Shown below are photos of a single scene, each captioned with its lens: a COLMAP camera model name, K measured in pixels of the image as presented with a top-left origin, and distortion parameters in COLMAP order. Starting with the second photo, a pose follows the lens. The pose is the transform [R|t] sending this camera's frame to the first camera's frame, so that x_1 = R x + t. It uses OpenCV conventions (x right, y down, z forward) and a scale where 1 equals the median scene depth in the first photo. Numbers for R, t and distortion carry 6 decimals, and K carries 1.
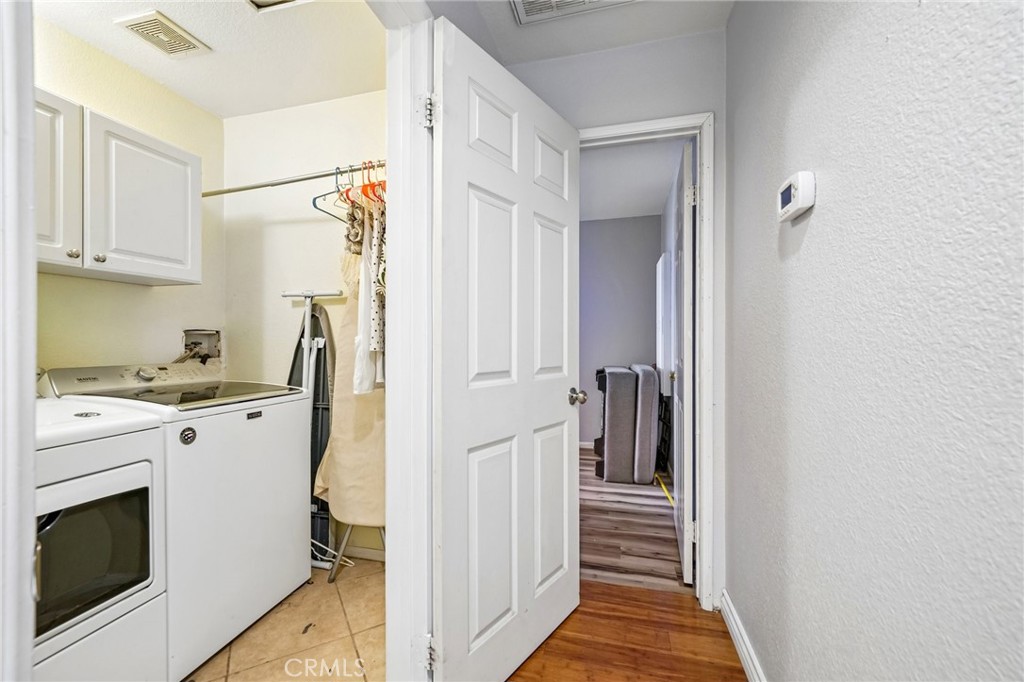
lens RADIAL K [[415.9, 0, 508.5], [0, 415.9, 341.3], [0, 0, 1]] dist [0.001314, 0.000060]
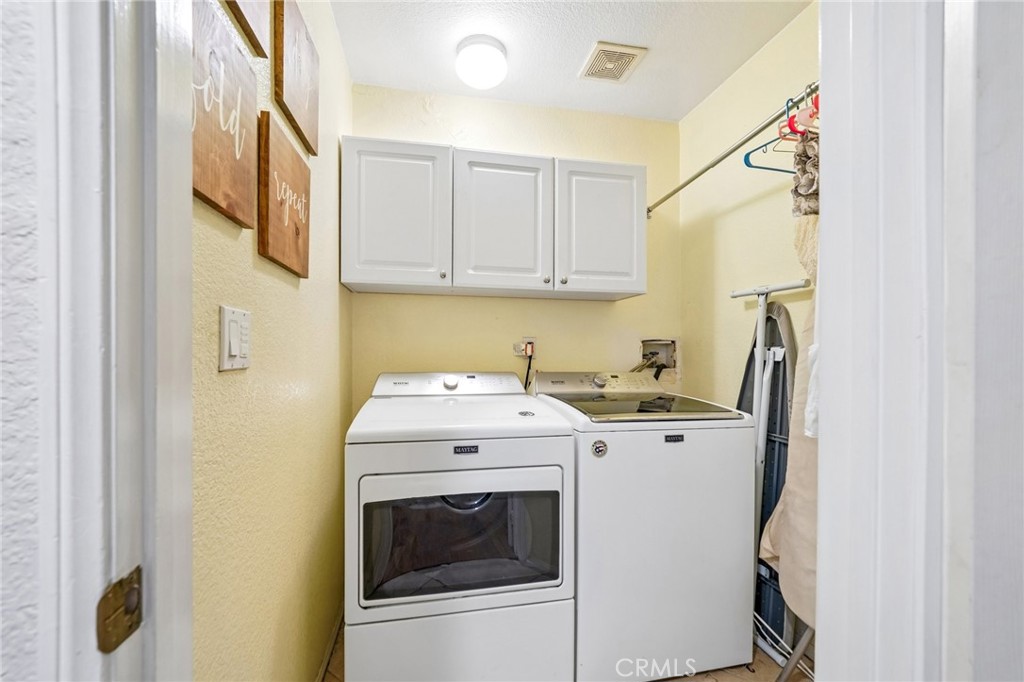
lens RADIAL K [[397.4, 0, 515.2], [0, 397.4, 351.5], [0, 0, 1]] dist [-0.017222, 0.001467]
pose [[0.418806, 0.005432, -0.908059, -0.011121], [-0.005848, 0.999978, 0.003285, -0.000663], [0.908057, 0.003934, 0.418829, 0.309952]]
